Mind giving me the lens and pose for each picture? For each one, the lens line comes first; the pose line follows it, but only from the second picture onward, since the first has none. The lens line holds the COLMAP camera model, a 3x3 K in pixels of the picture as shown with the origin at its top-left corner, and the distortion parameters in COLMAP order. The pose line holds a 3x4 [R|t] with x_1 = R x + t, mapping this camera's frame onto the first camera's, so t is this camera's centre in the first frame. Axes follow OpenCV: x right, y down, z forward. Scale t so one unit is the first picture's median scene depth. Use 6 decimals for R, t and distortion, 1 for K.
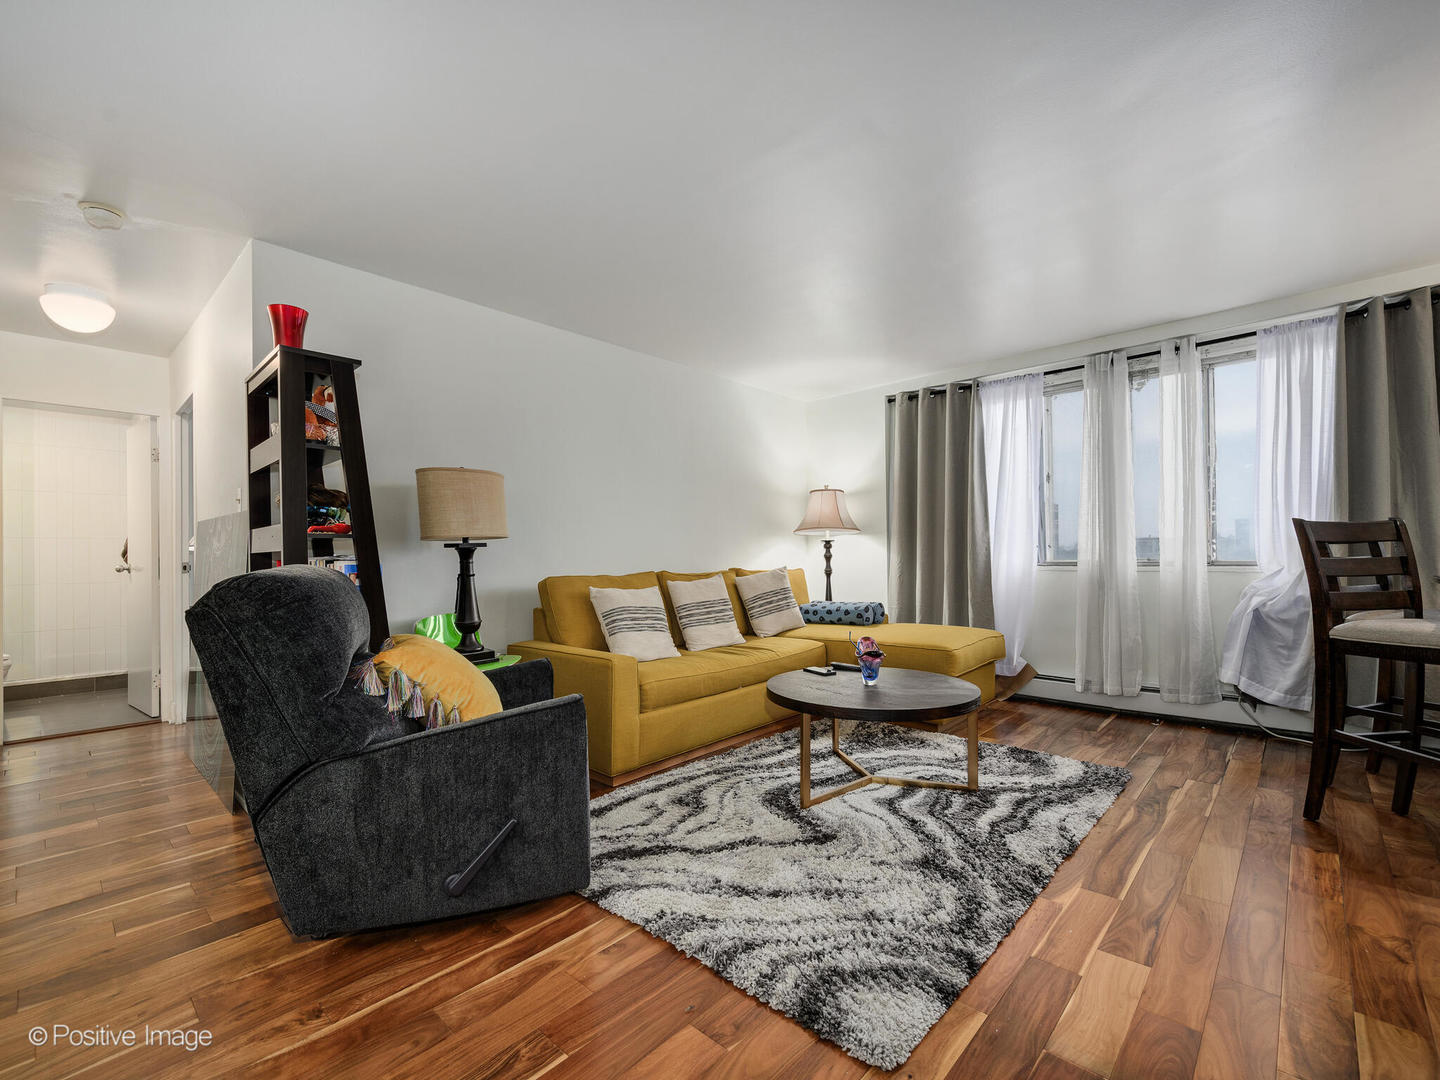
lens RADIAL K [[635.8, 0, 720.0], [0, 635.8, 540.0], [0, 0, 1]] dist [0.000704, 0.000302]
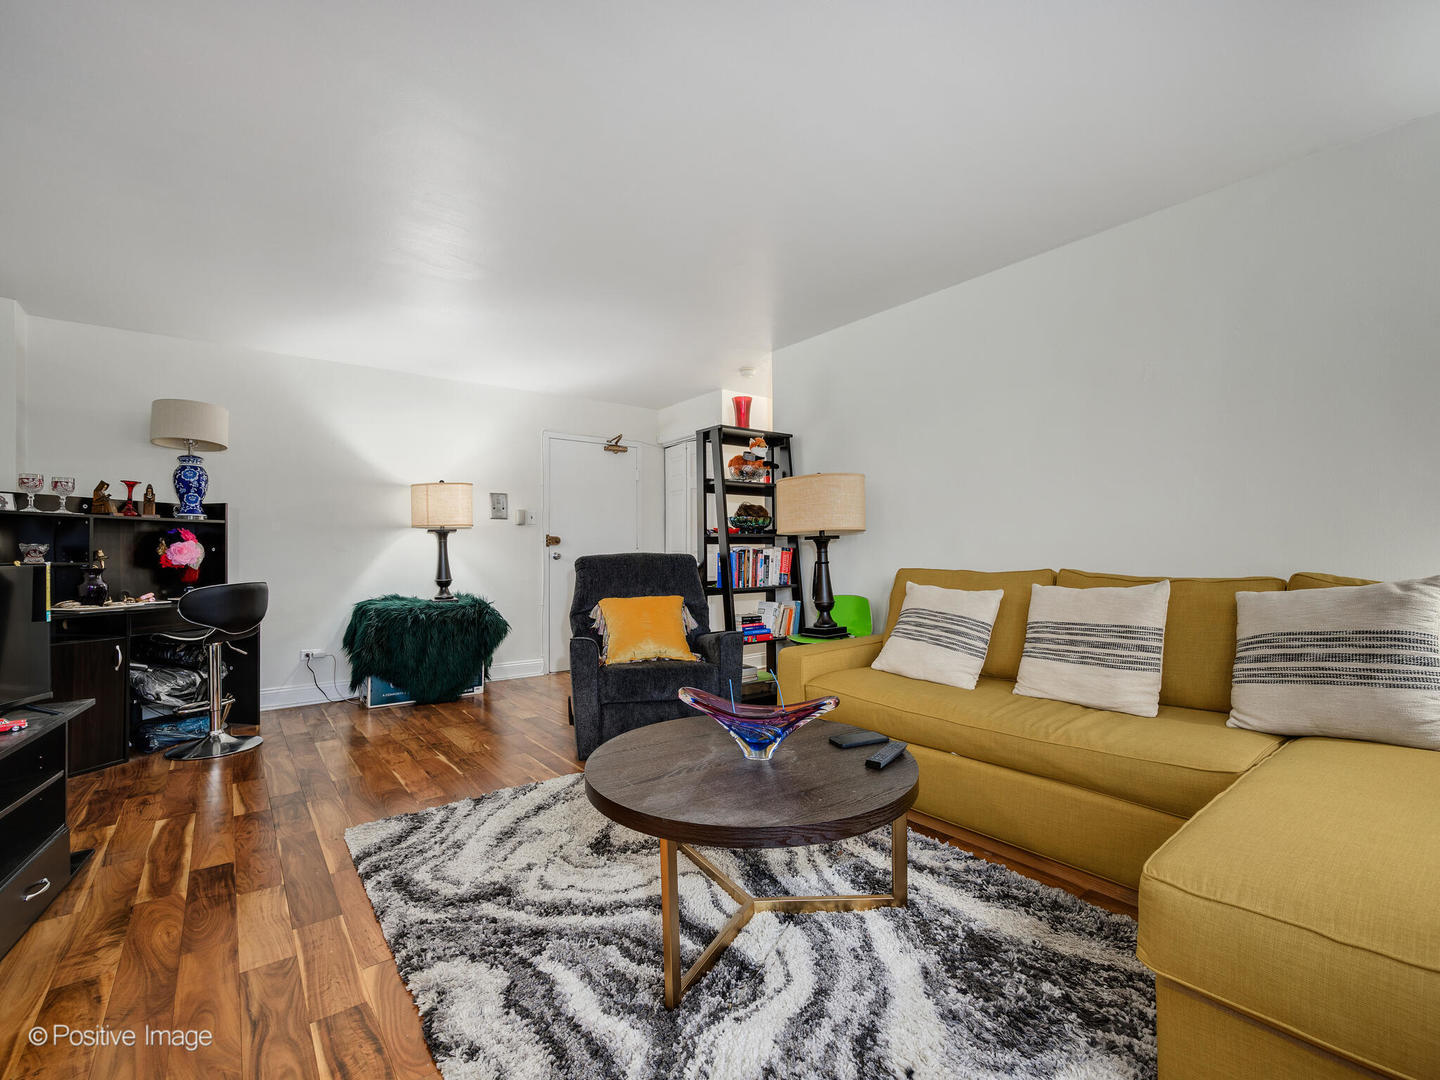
lens RADIAL K [[635.8, 0, 720.0], [0, 635.8, 540.0], [0, 0, 1]] dist [0.000704, 0.000302]
pose [[-0.159522, -0.002492, -0.987191, 0.989888], [0.035502, 0.999335, -0.008260, 0.018904], [0.986556, -0.036365, -0.159327, 1.234987]]
